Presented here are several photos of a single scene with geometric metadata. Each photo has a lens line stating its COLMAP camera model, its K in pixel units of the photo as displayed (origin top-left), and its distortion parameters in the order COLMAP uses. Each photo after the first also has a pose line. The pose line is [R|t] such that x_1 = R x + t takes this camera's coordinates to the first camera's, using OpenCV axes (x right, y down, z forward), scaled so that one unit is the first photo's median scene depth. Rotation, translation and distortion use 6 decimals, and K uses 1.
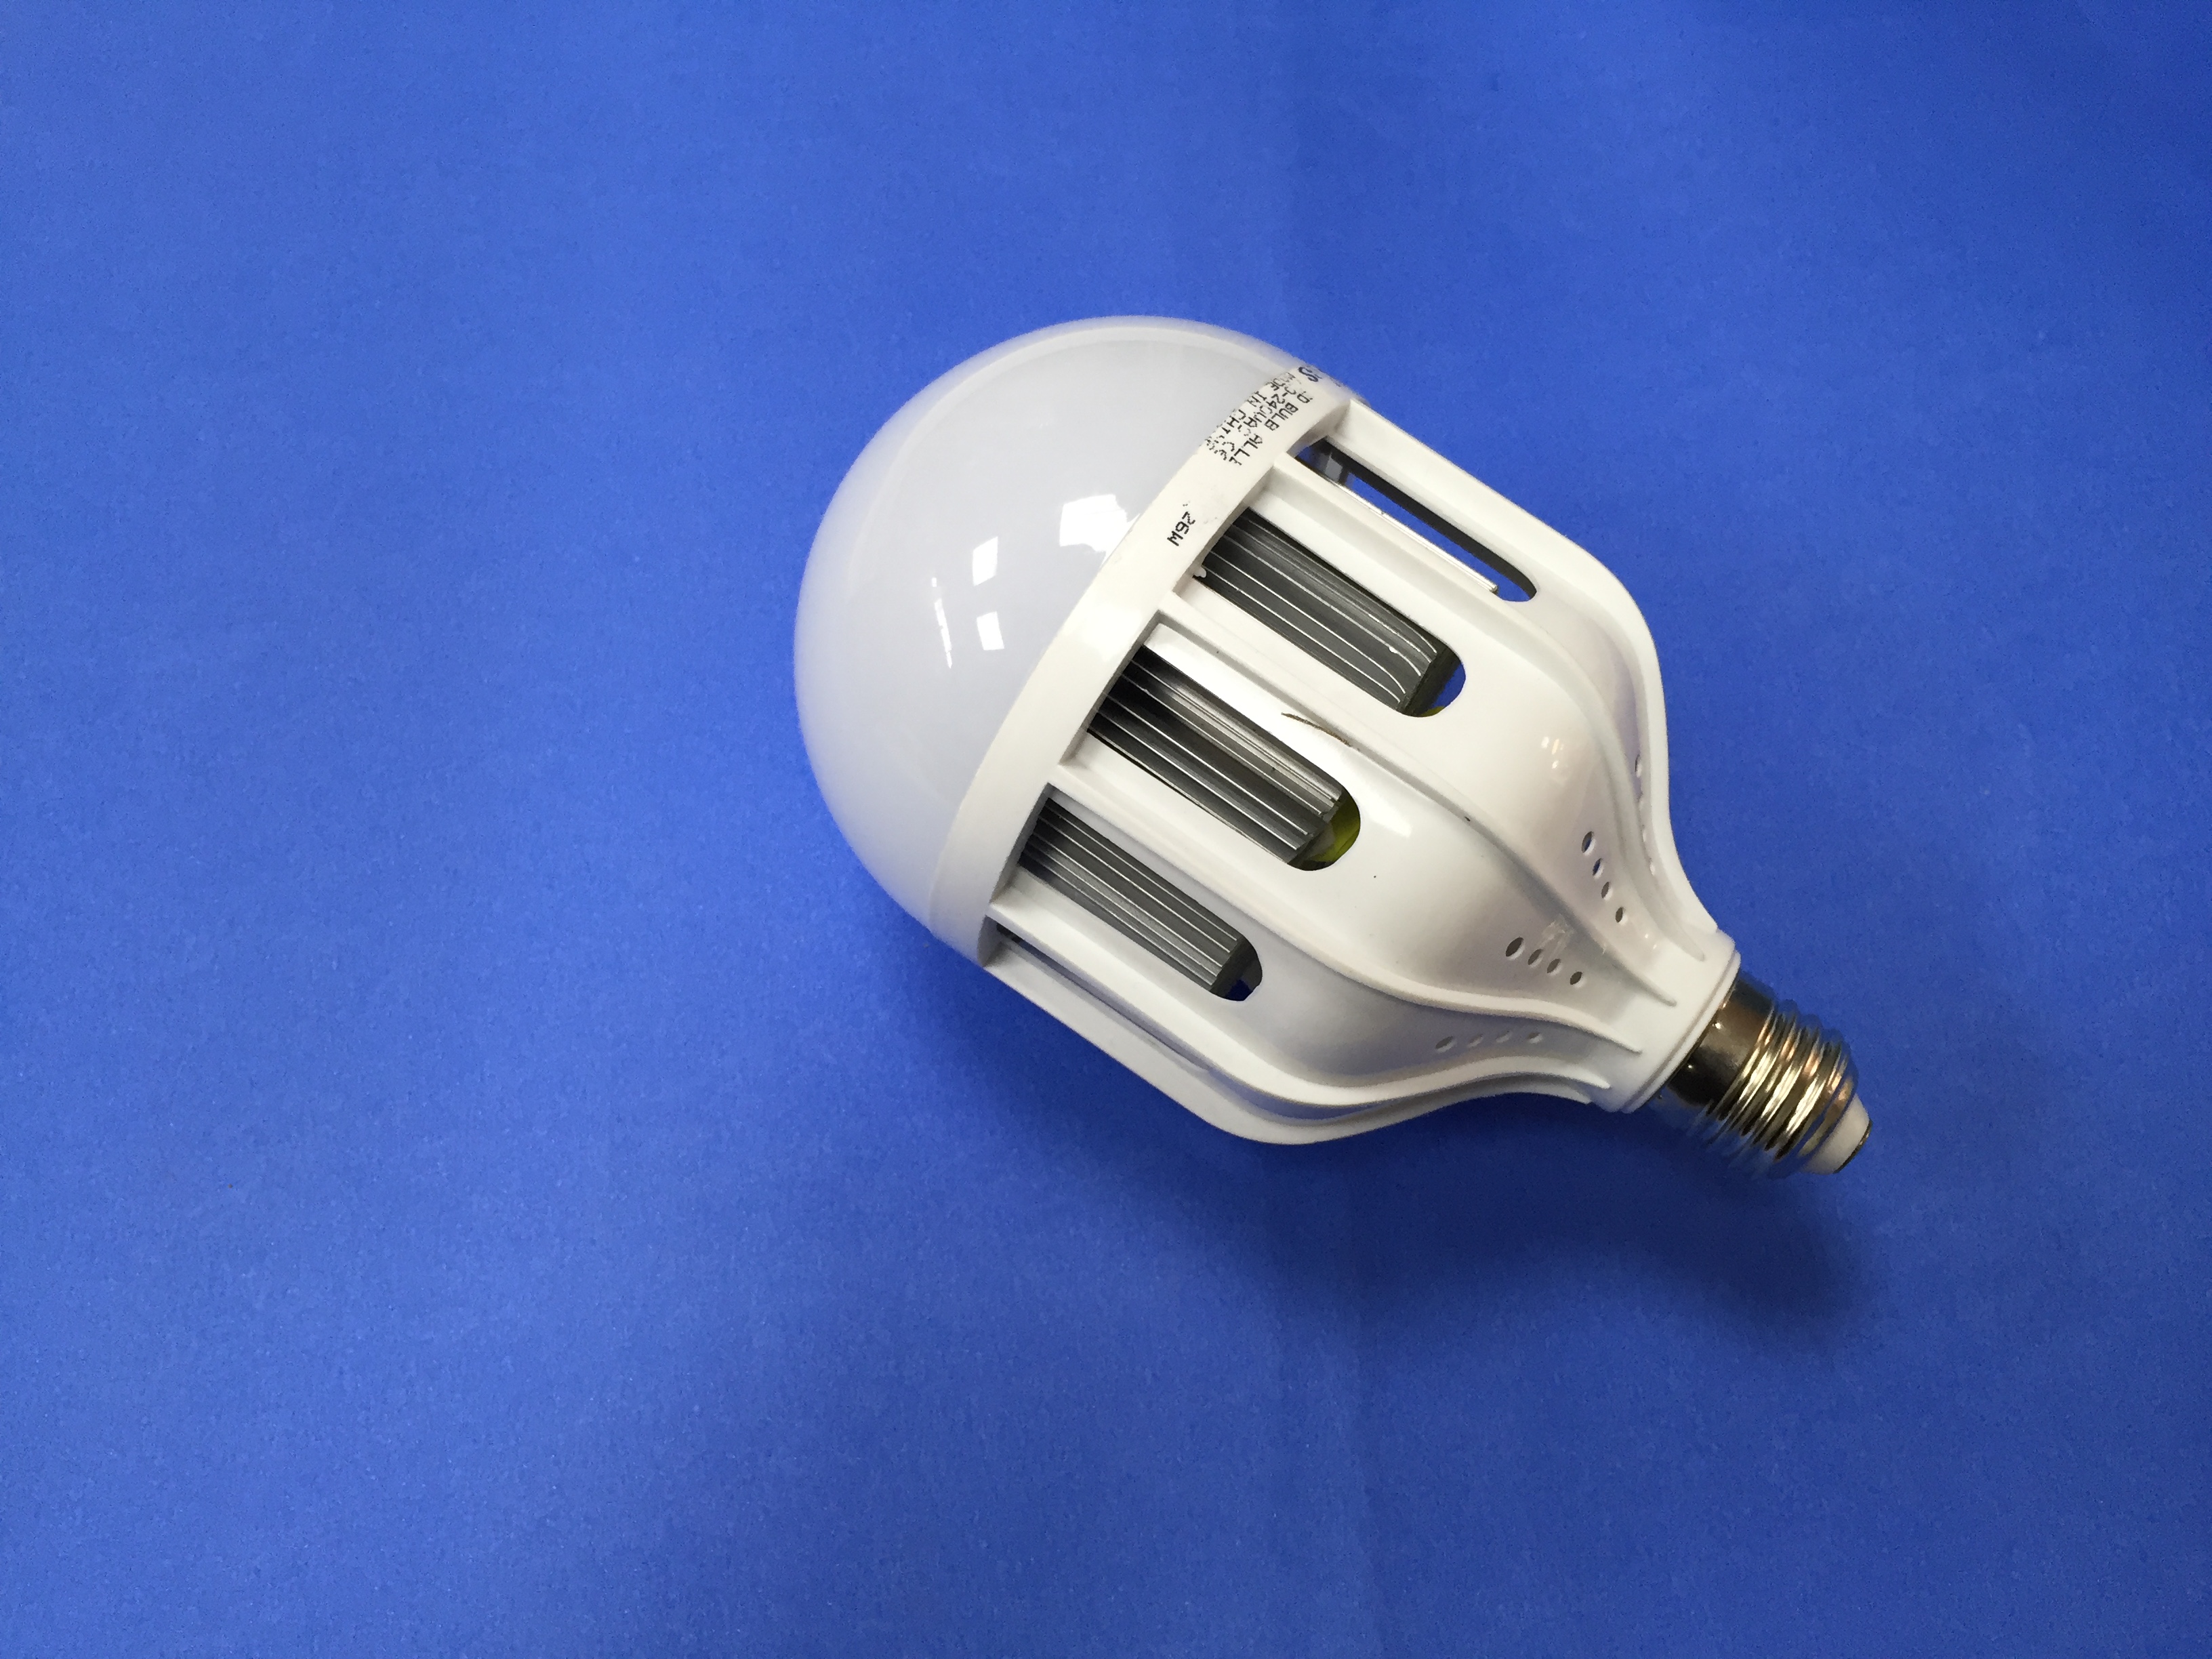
lens RADIAL K [[1890.5, 0, 1109.1], [0, 1890.5, 828.2], [0, 0, 1]] dist [0.057304, -0.115788]
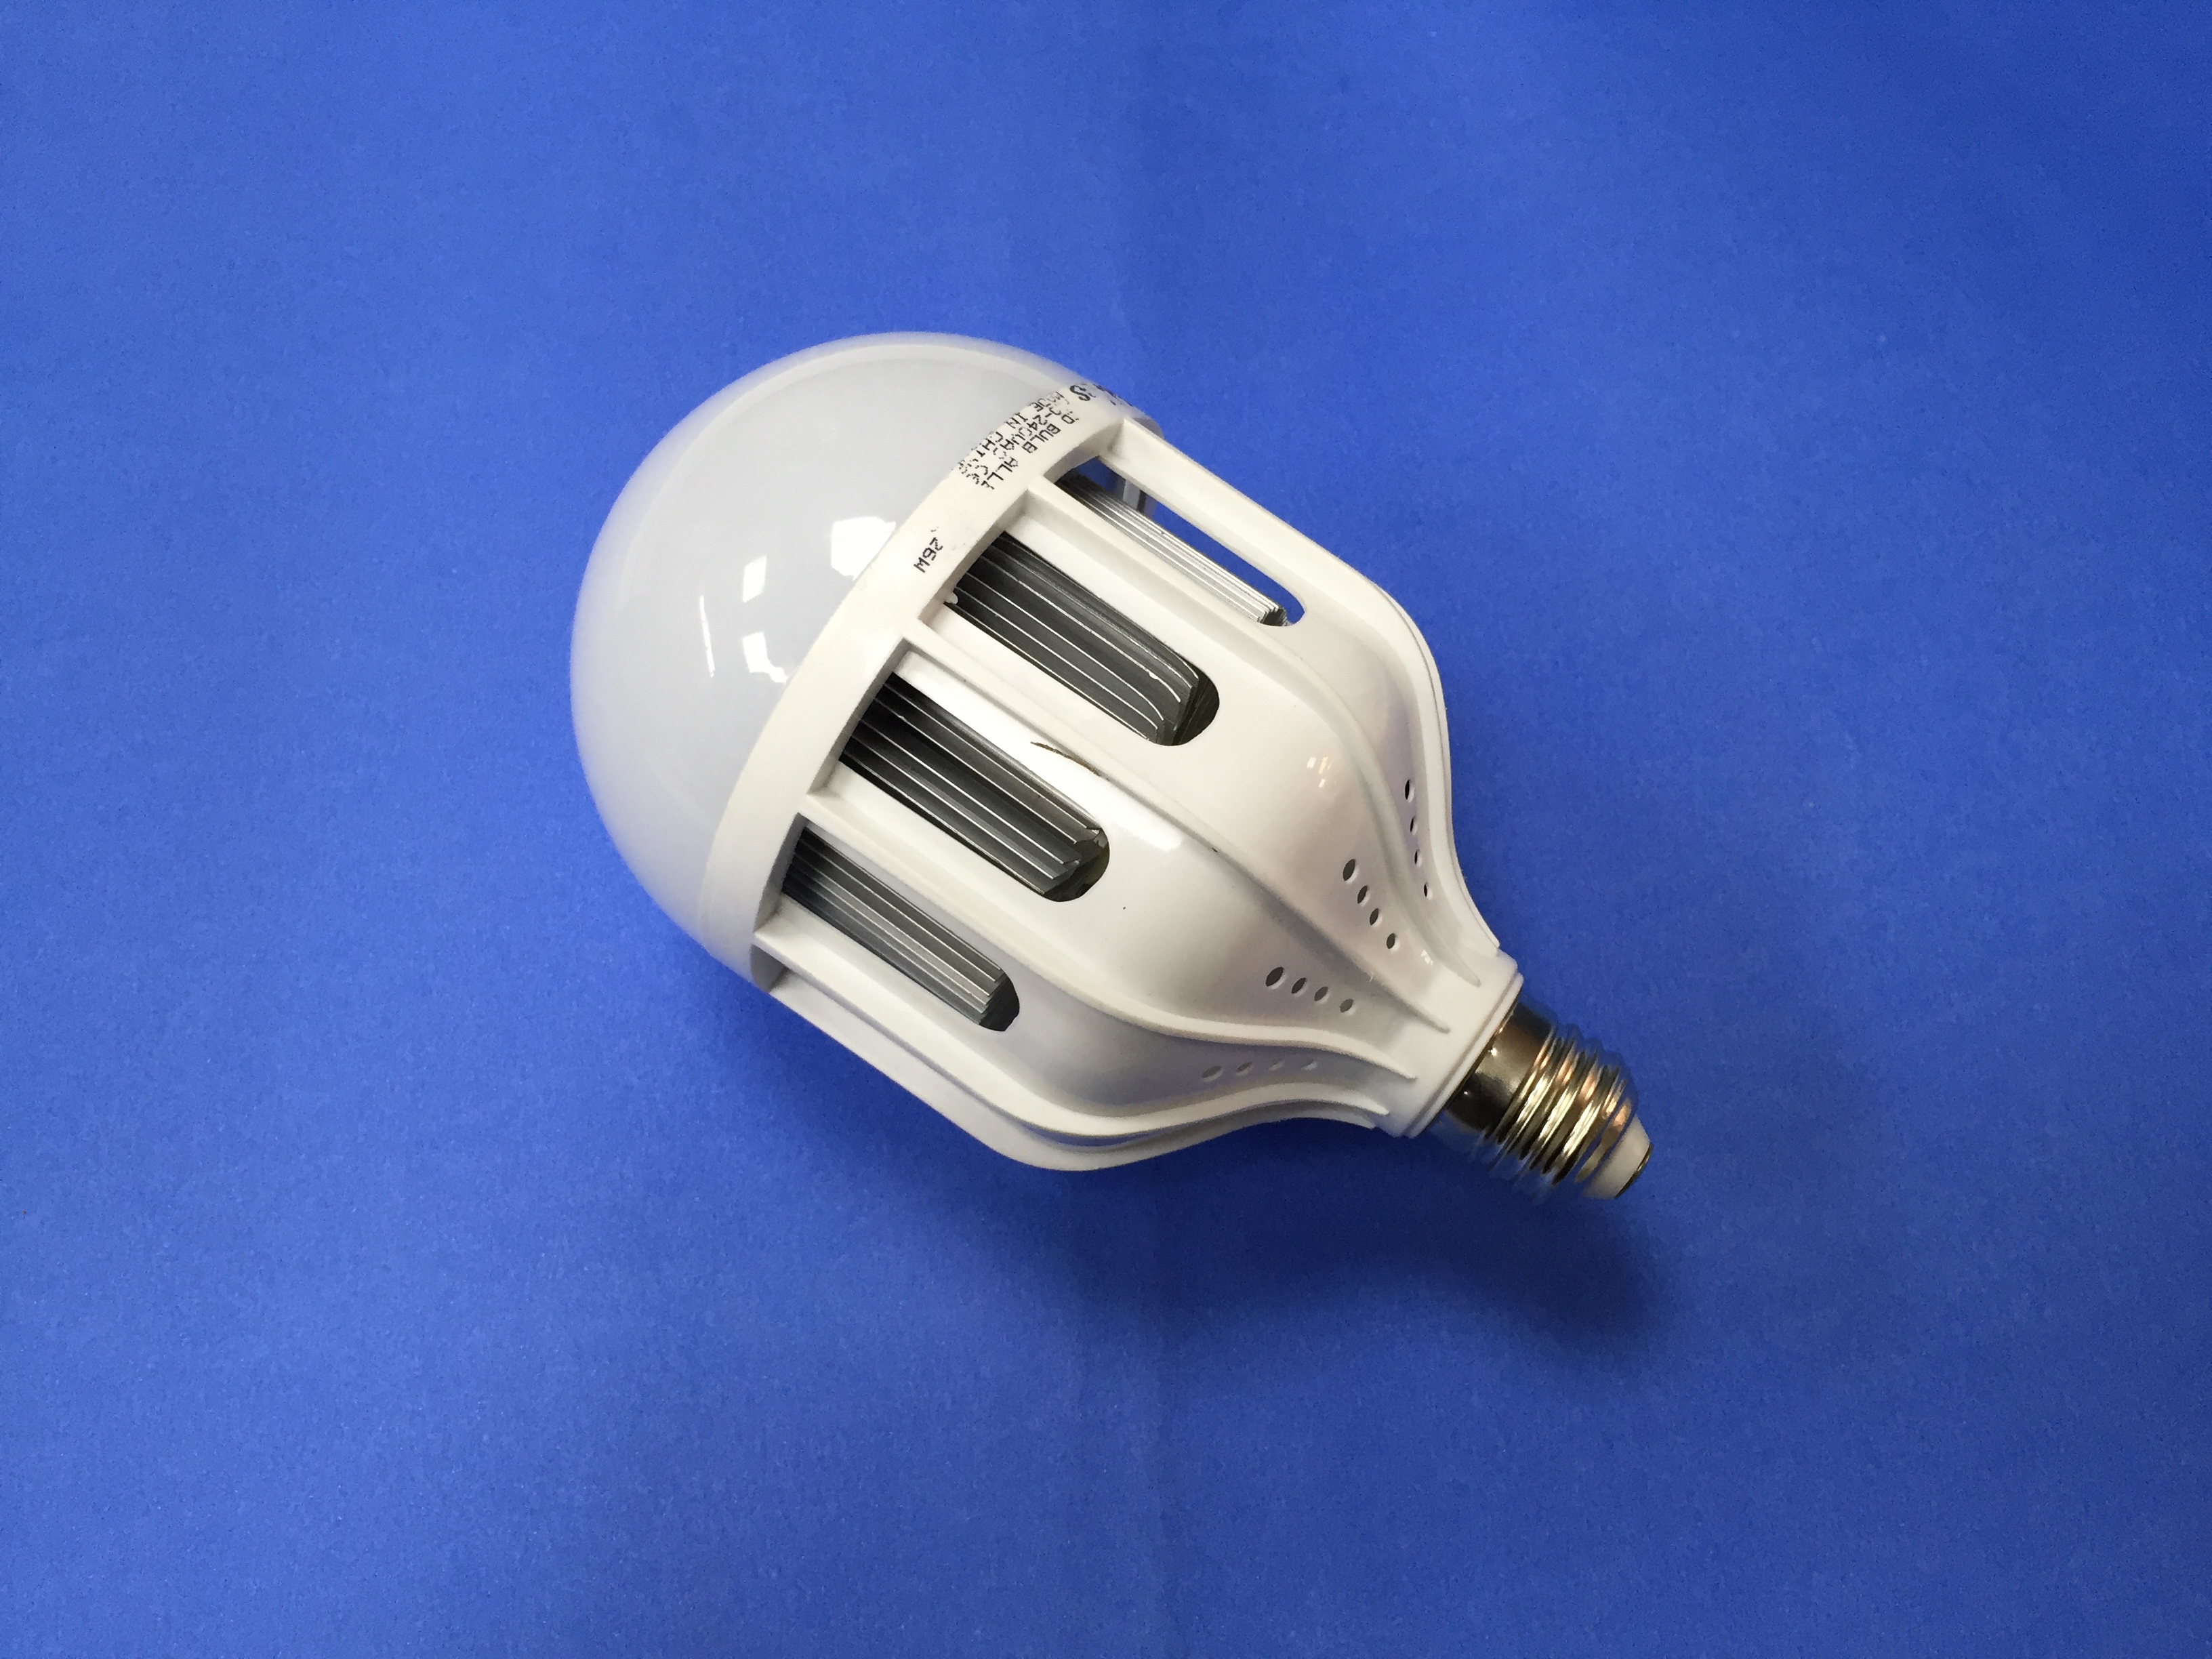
lens RADIAL K [[1890.5, 0, 1109.1], [0, 1890.5, 828.2], [0, 0, 1]] dist [0.057304, -0.115788]
pose [[0.999979, -0.003553, 0.005504, 0.114750], [0.003490, 0.999930, 0.011334, -0.024605], [-0.005544, -0.011314, 0.999921, 0.012760]]
